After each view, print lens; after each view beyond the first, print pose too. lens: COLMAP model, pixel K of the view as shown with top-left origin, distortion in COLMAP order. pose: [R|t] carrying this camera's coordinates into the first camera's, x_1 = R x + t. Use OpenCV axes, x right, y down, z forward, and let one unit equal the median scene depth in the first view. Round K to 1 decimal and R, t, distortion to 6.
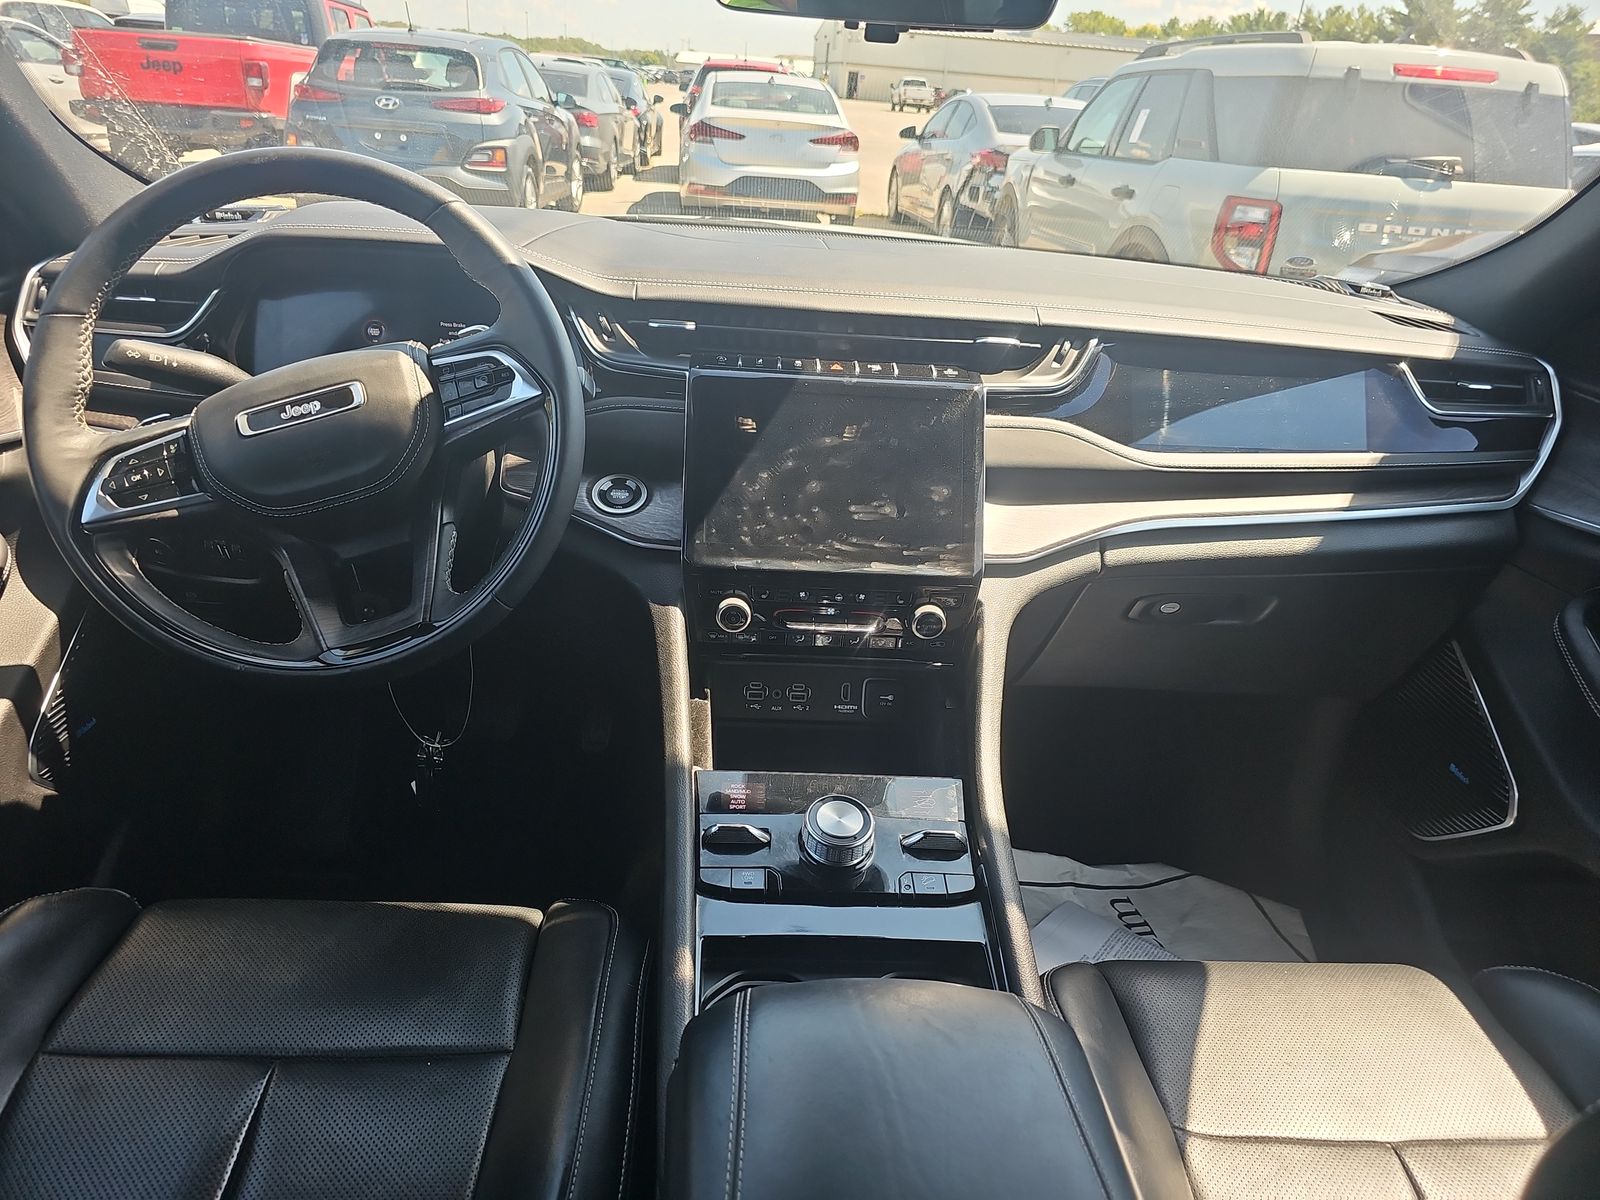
lens RADIAL K [[1069.6, 0, 800.0], [0, 1069.6, 600.0], [0, 0, 1]] dist [0.036592, 0.001564]
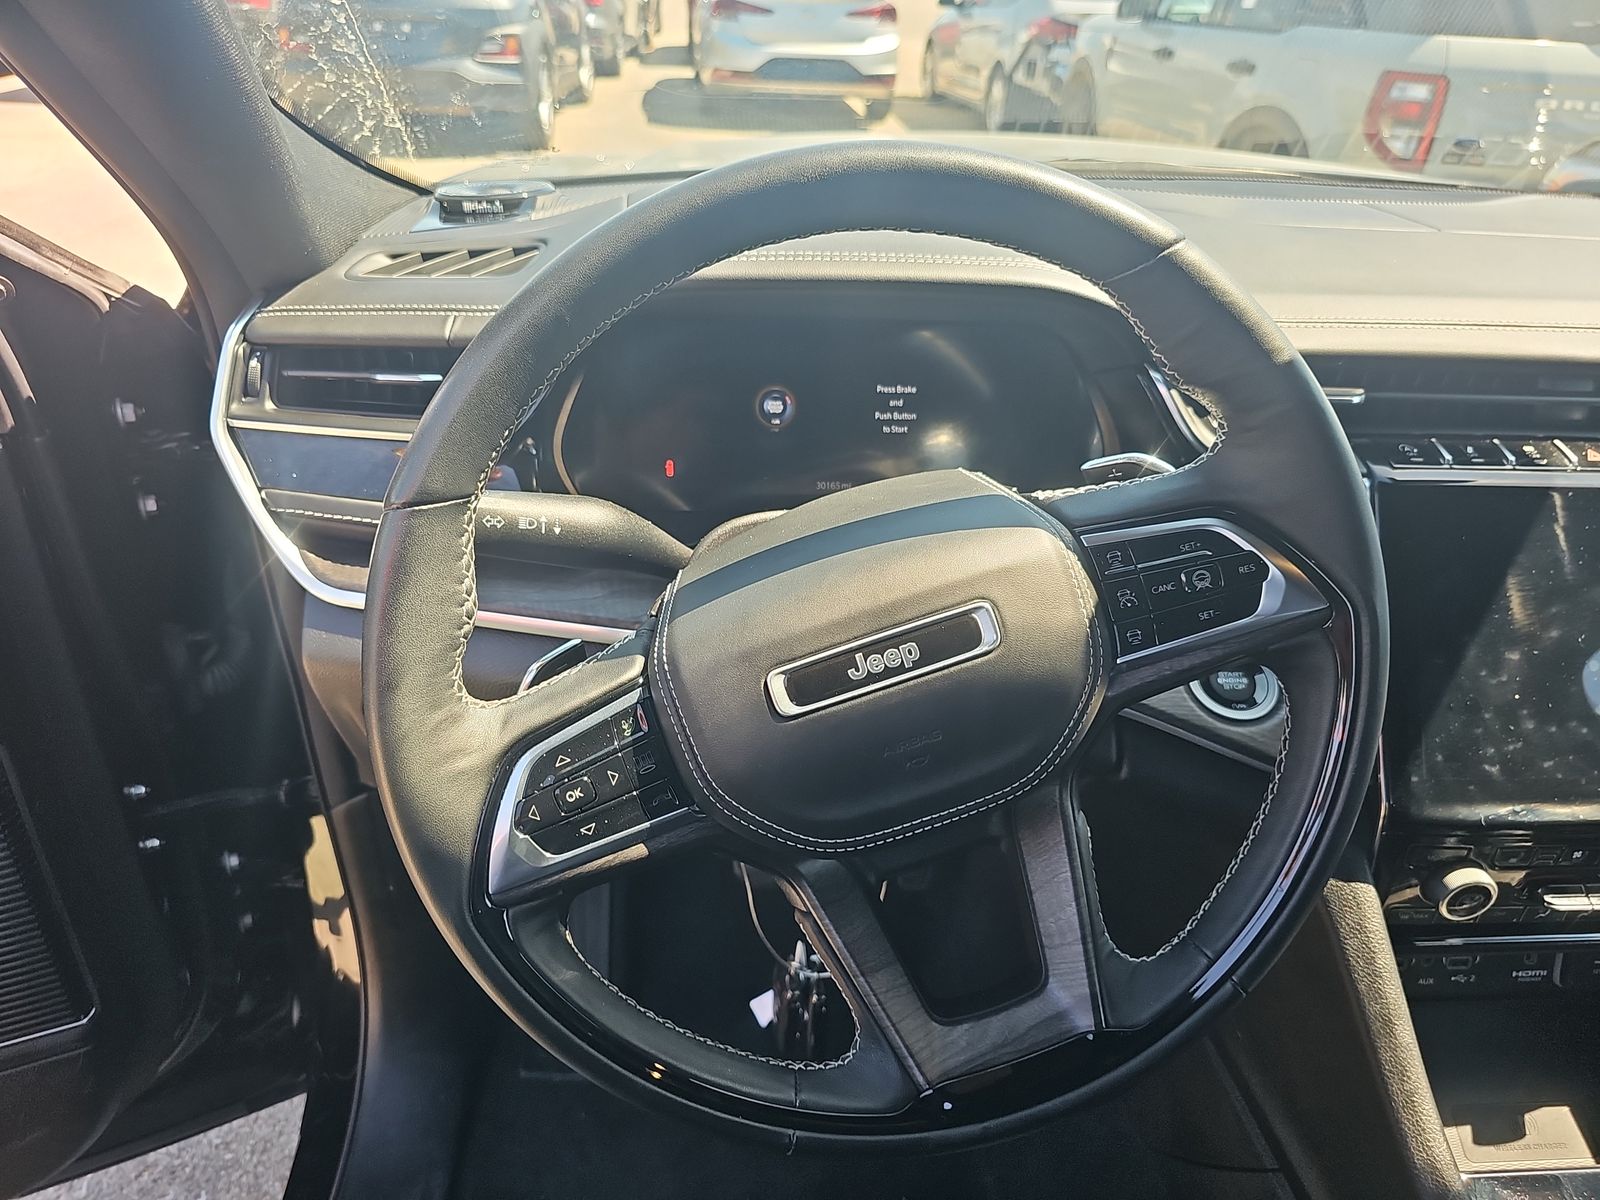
lens RADIAL K [[1070.7, 0, 800.0], [0, 1070.7, 600.0], [0, 0, 1]] dist [0.083230, -0.081089]
pose [[0.999444, -0.032590, 0.007078, -0.092160], [0.031784, 0.995090, 0.093730, -0.046557], [-0.010098, -0.093452, 0.995573, 0.088555]]
